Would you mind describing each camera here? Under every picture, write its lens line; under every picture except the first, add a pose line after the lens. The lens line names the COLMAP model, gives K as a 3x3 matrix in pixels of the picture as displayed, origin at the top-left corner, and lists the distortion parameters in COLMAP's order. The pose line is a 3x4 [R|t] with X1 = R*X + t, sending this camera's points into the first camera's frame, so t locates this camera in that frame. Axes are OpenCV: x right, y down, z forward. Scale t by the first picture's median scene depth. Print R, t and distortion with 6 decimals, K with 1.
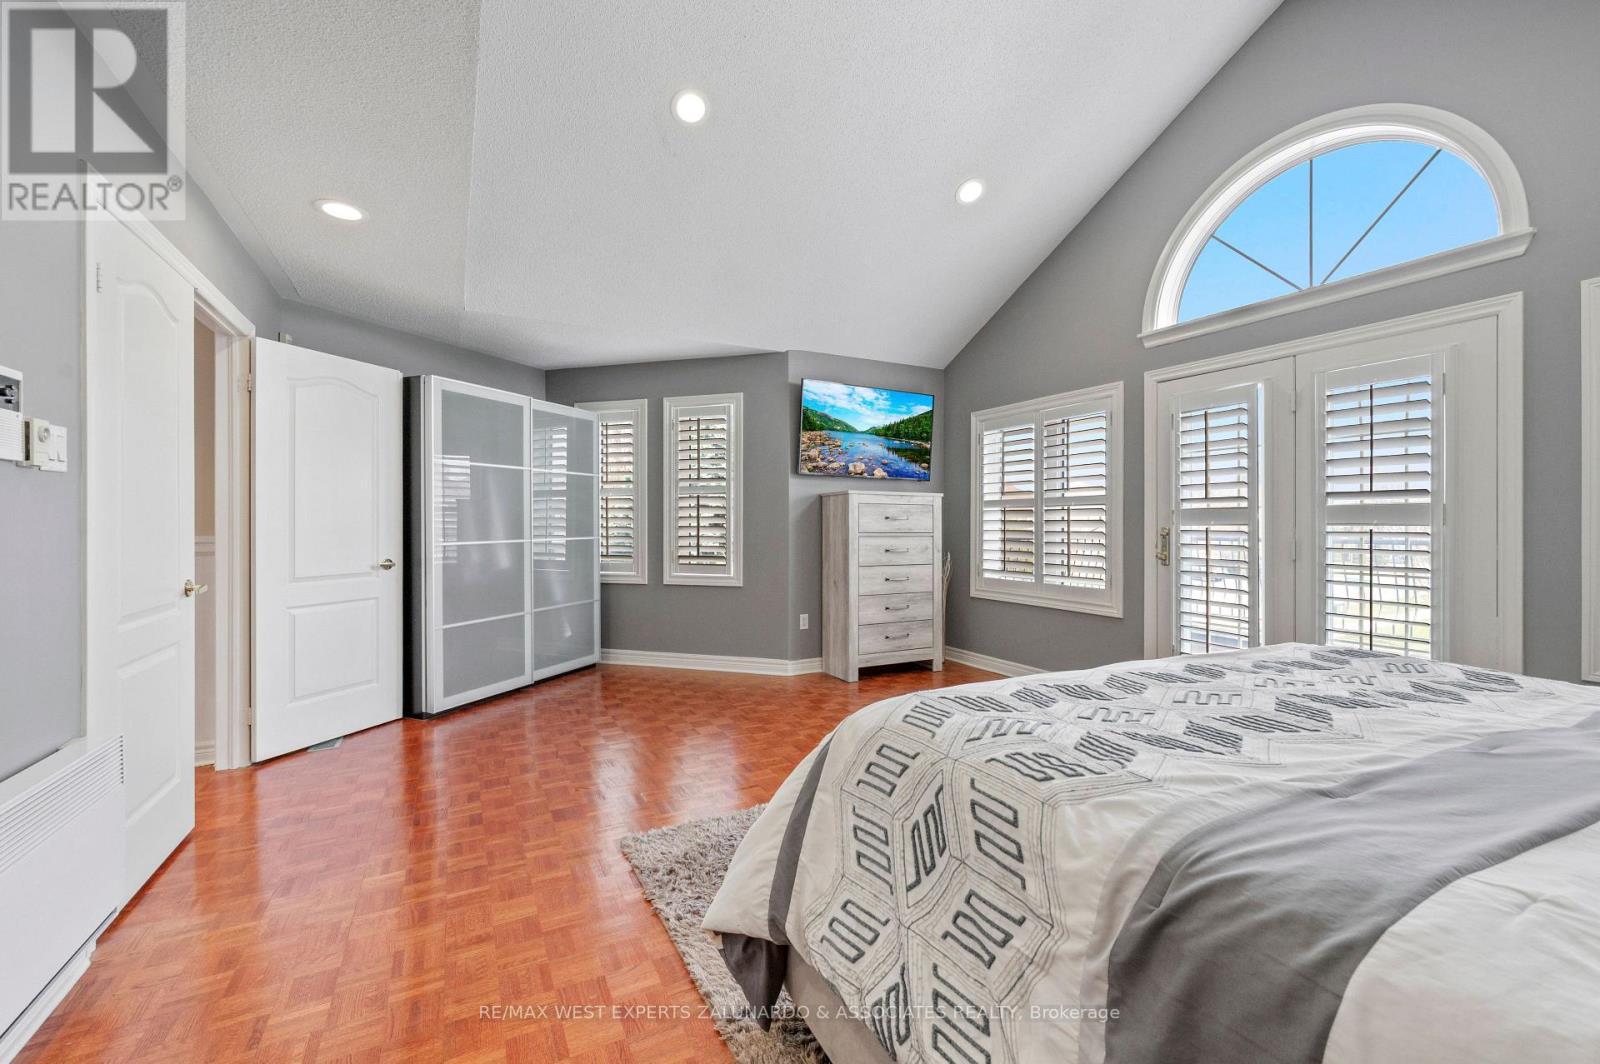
lens RADIAL K [[658.2, 0, 801.2], [0, 658.2, 531.5], [0, 0, 1]] dist [-0.003226, -0.000771]
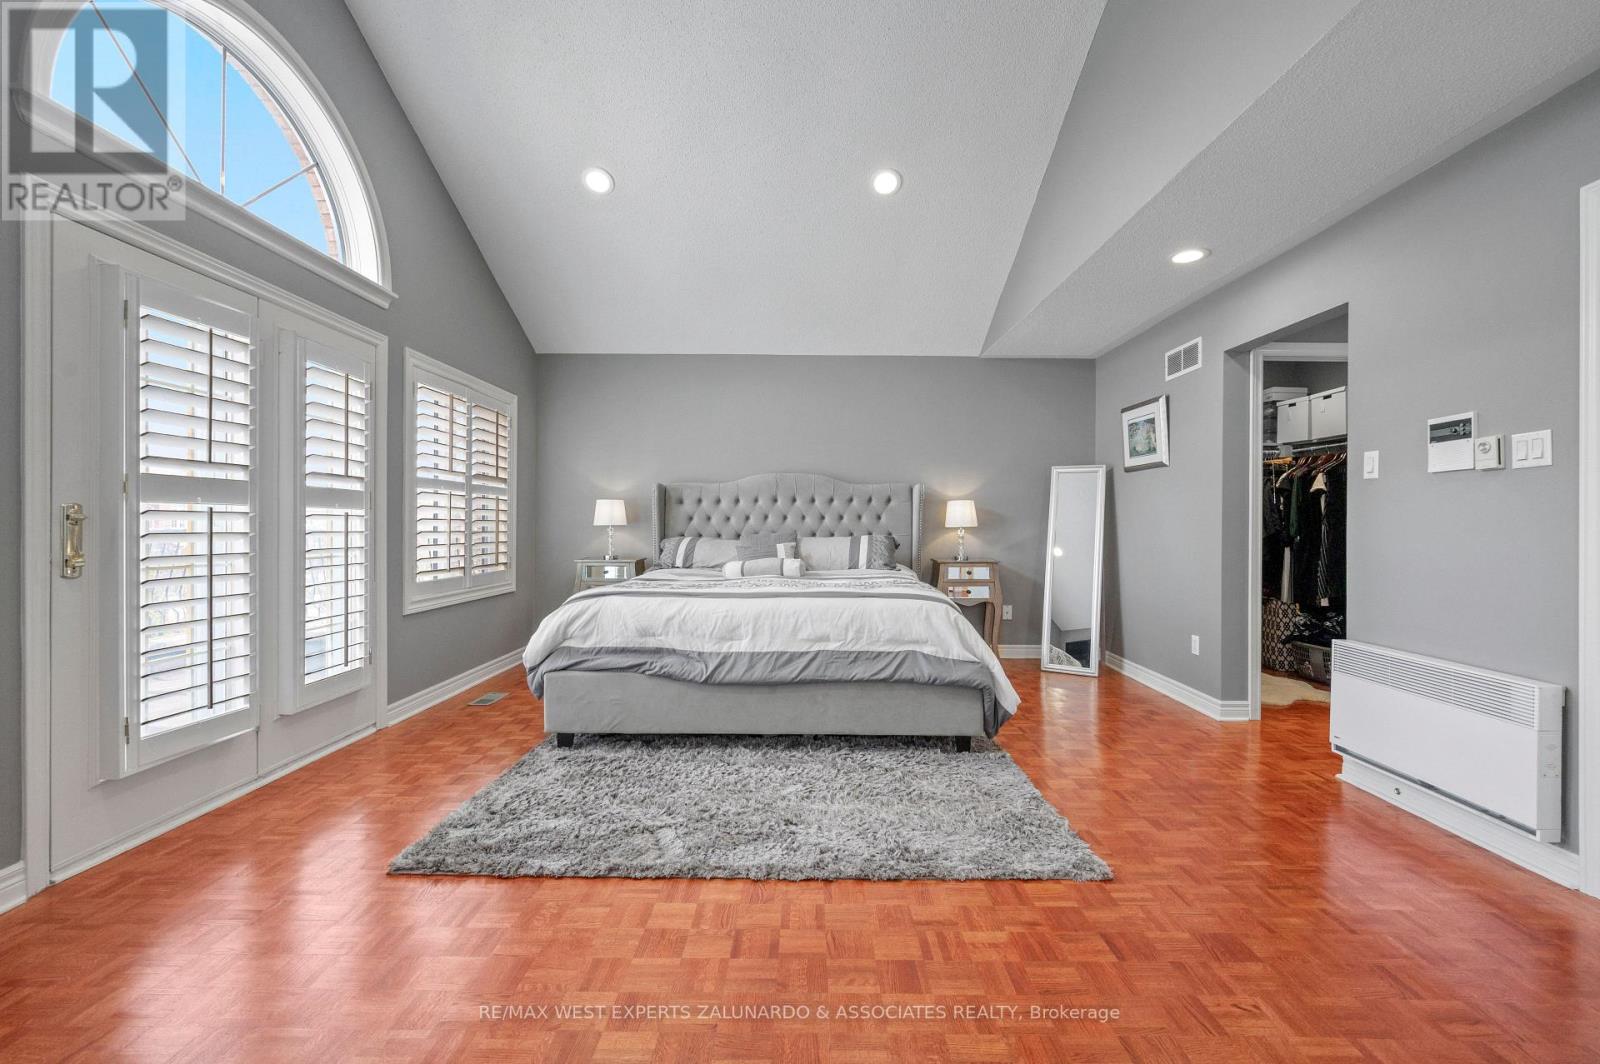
lens RADIAL K [[658.2, 0, 802.1], [0, 658.2, 526.3], [0, 0, 1]] dist [-0.003226, -0.000771]
pose [[-0.884979, -0.024520, 0.464984, -0.229459], [-0.021808, 0.999699, 0.011210, -0.007290], [-0.465120, -0.000219, -0.885248, 1.404777]]
